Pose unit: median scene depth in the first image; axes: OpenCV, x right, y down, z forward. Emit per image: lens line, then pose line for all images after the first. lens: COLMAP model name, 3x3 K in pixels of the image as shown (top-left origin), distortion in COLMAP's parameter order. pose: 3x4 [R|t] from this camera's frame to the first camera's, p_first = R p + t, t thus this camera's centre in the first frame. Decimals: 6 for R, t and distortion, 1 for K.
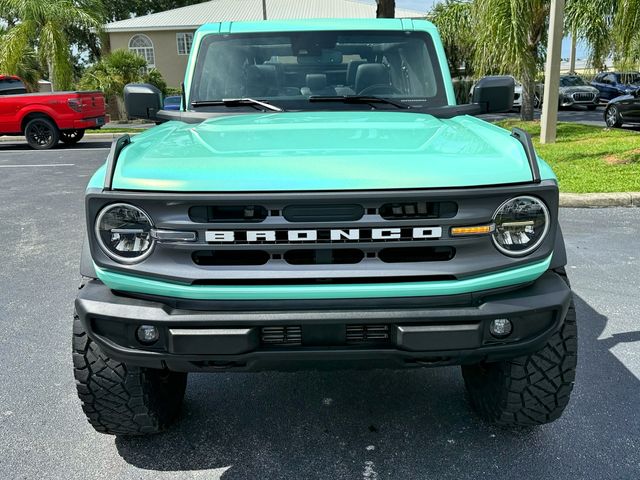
lens RADIAL K [[579.6, 0, 320.0], [0, 579.6, 240.0], [0, 0, 1]] dist [0.136627, -0.242702]
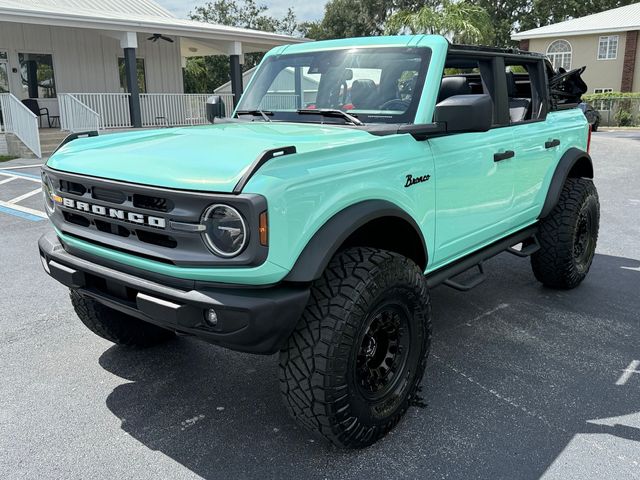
lens RADIAL K [[612.0, 0, 320.0], [0, 612.0, 240.0], [0, 0, 1]] dist [0.154710, -0.274242]
pose [[0.750567, 0.167155, -0.639303, 1.254563], [-0.181535, 0.982411, 0.043736, -0.092913], [0.635369, 0.083230, 0.767710, 0.210971]]
